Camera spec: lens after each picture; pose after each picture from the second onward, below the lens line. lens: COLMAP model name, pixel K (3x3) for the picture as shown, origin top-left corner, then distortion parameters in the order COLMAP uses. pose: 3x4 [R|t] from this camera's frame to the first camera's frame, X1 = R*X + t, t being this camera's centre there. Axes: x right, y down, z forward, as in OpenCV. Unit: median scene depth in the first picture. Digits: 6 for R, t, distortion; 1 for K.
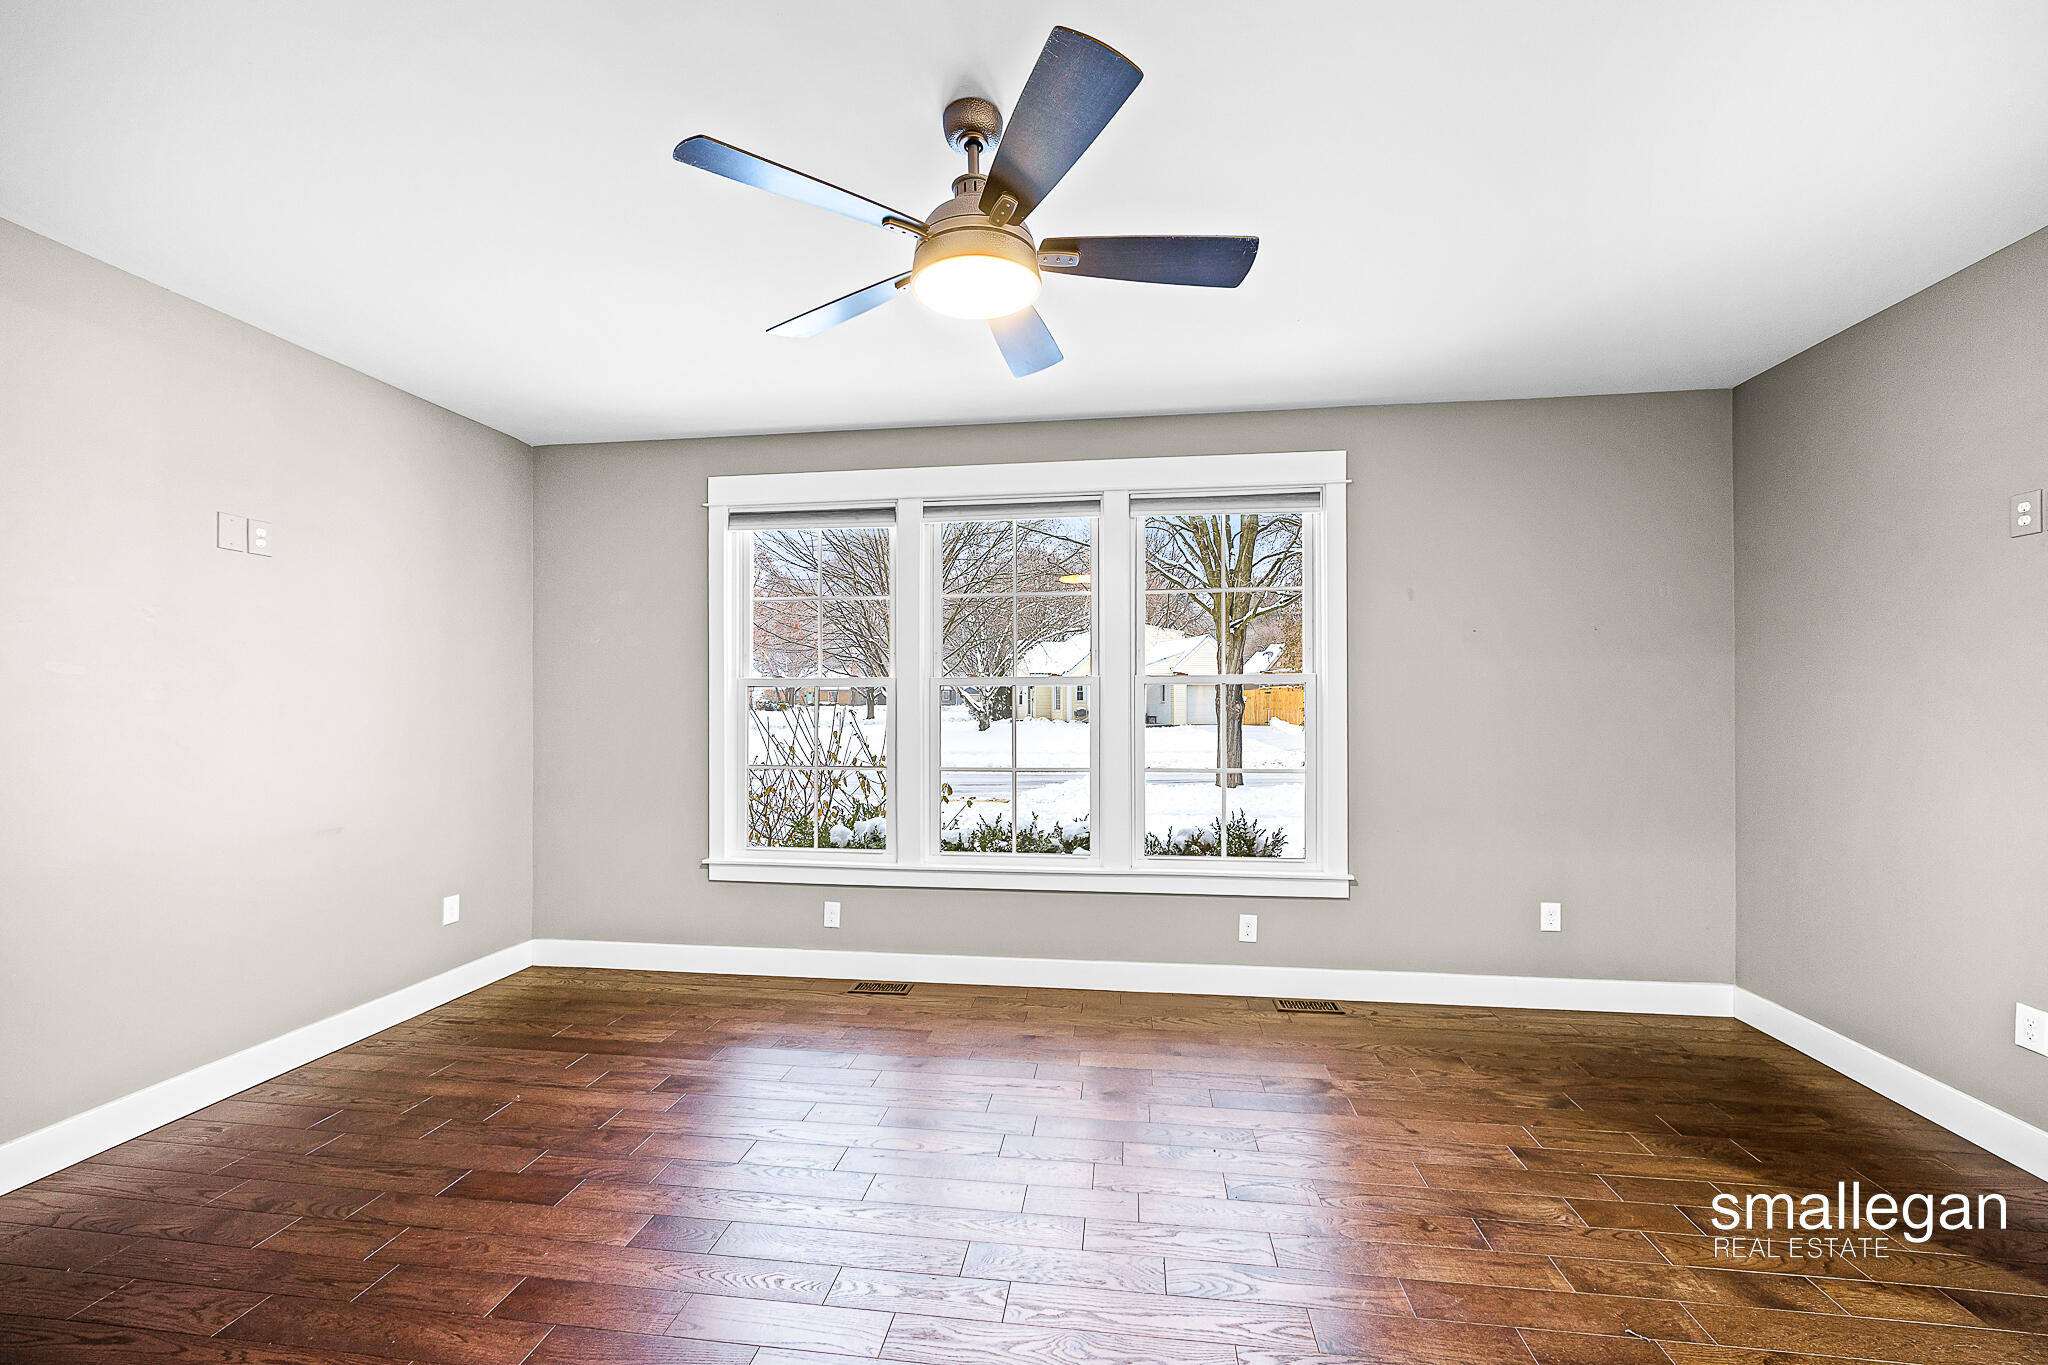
lens RADIAL K [[793.2, 0, 1032.5], [0, 793.2, 694.2], [0, 0, 1]] dist [-0.003336, 0.000897]
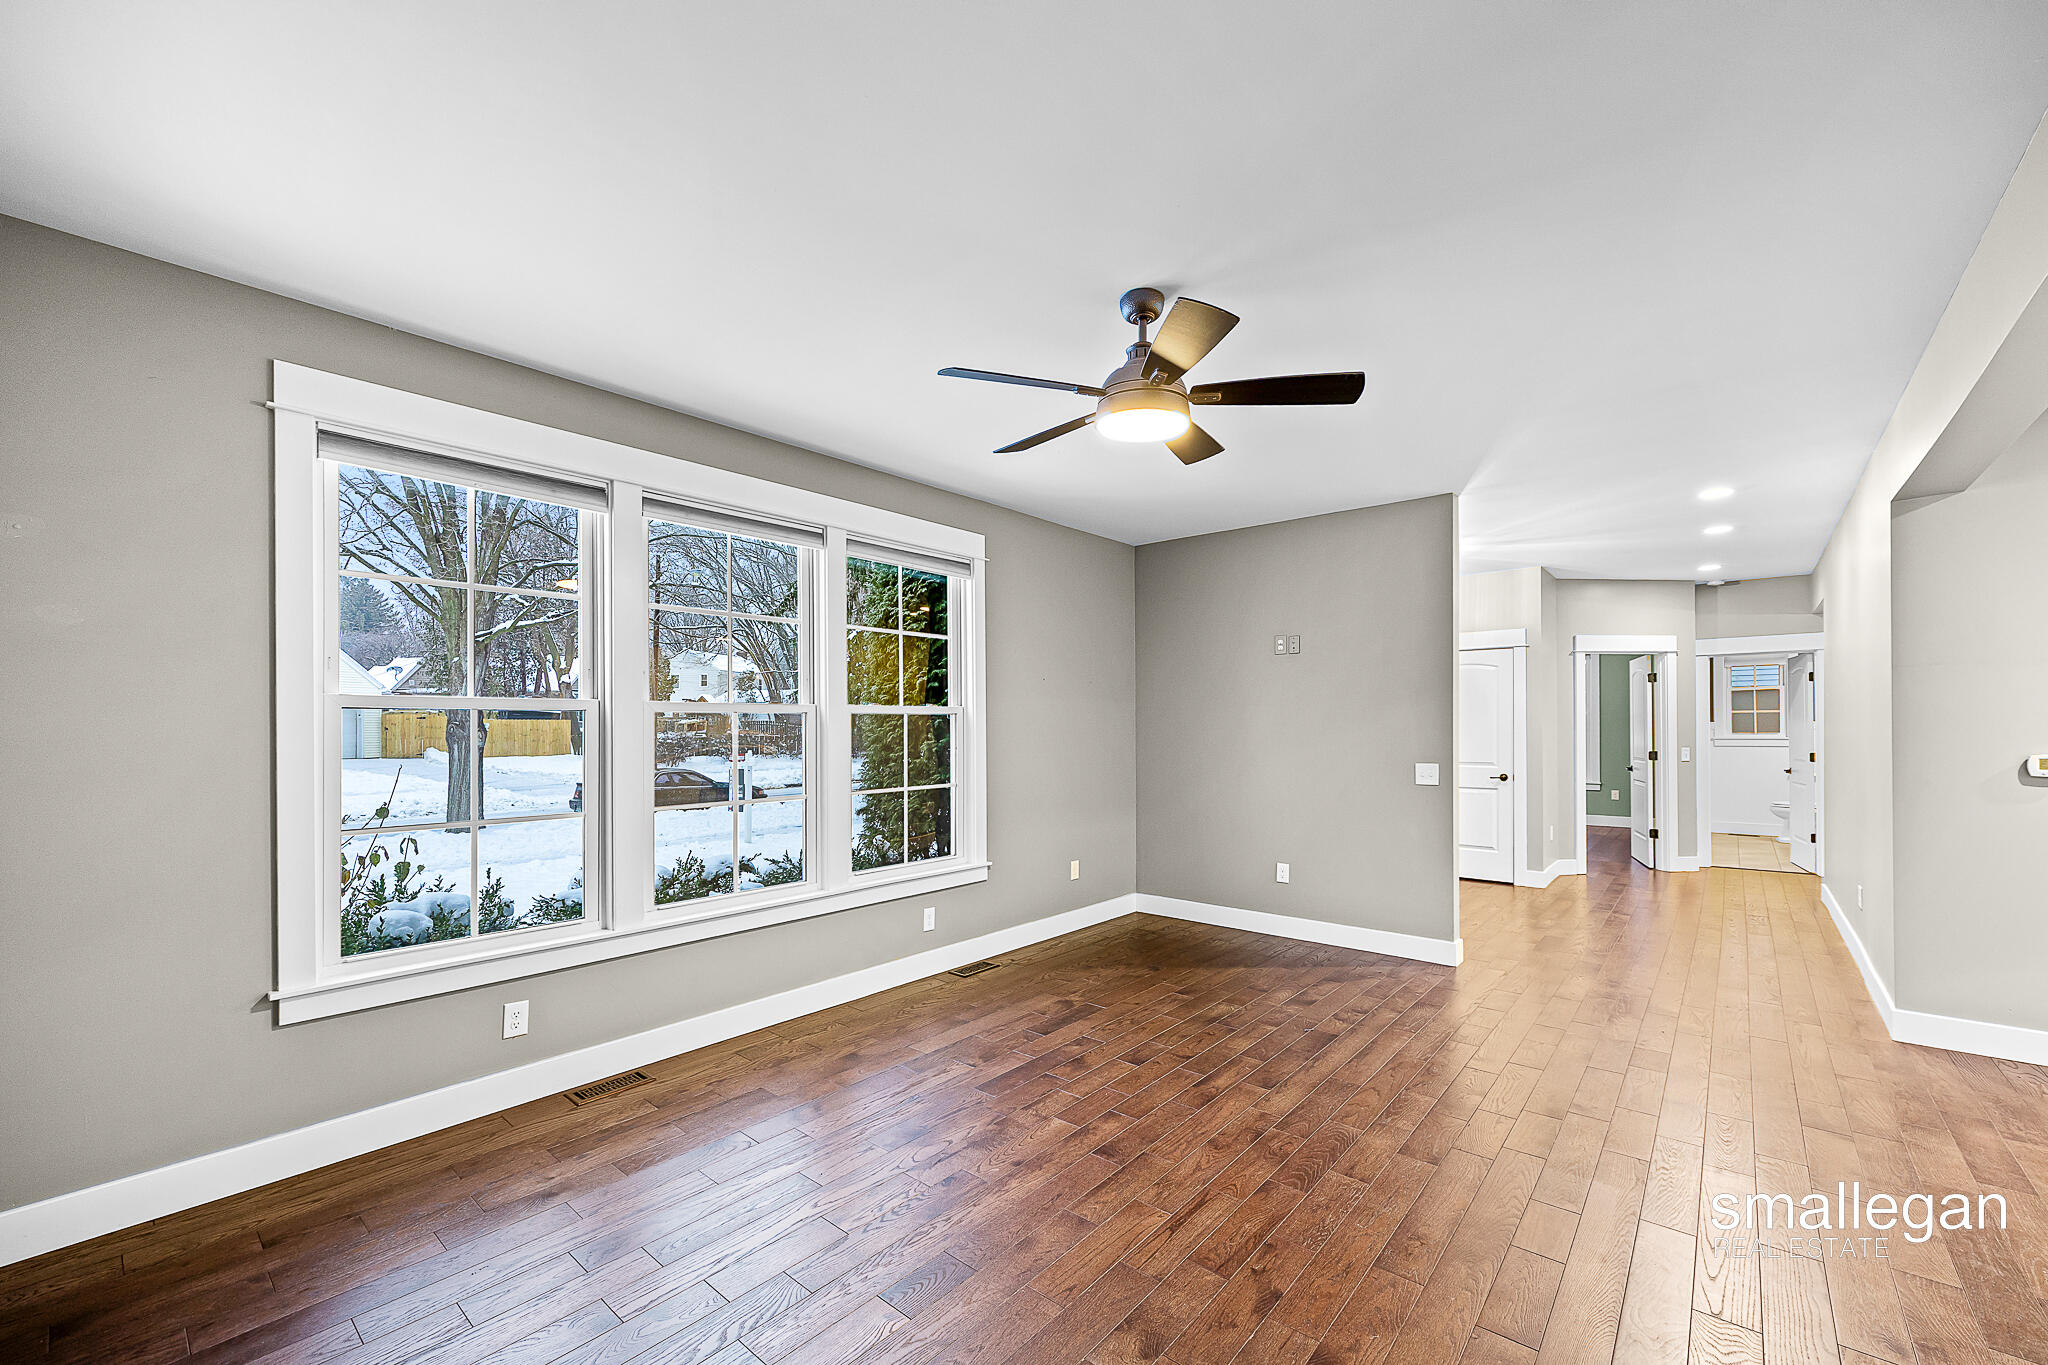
lens RADIAL K [[793.2, 0, 1056.2], [0, 793.2, 724.3], [0, 0, 1]] dist [-0.003336, 0.000897]
pose [[0.550517, 0.002254, 0.834821, -0.627844], [-0.005878, 0.999982, 0.001177, -0.000643], [-0.834803, -0.005555, 0.550520, 0.186795]]
